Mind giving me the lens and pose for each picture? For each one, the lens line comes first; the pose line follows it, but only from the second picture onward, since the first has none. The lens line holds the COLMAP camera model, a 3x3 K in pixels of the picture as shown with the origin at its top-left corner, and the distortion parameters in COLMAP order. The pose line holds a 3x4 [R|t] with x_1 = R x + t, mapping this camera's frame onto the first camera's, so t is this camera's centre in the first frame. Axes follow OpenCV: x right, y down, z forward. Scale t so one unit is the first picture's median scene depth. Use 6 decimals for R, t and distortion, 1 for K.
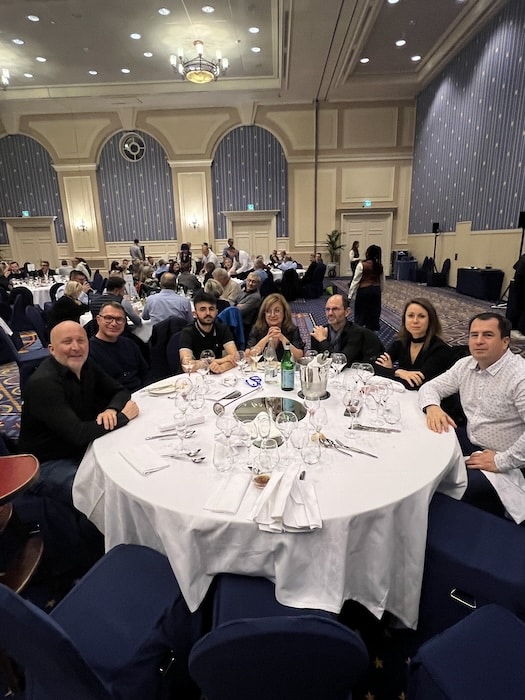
lens RADIAL K [[392.1, 0, 266.2], [0, 392.1, 347.9], [0, 0, 1]] dist [0.000046, 0.000369]
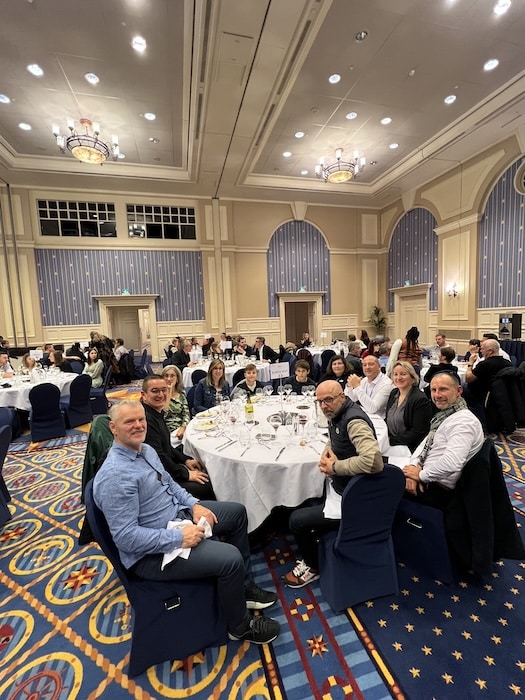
lens RADIAL K [[310.8, 0, 264.0], [0, 310.8, 351.0], [0, 0, 1]] dist [-0.000878, -0.000059]
pose [[0.289338, 0.109142, -0.950984, 0.076093], [-0.219383, 0.974596, 0.045104, -0.128910], [0.931748, 0.195580, 0.305932, 0.454279]]
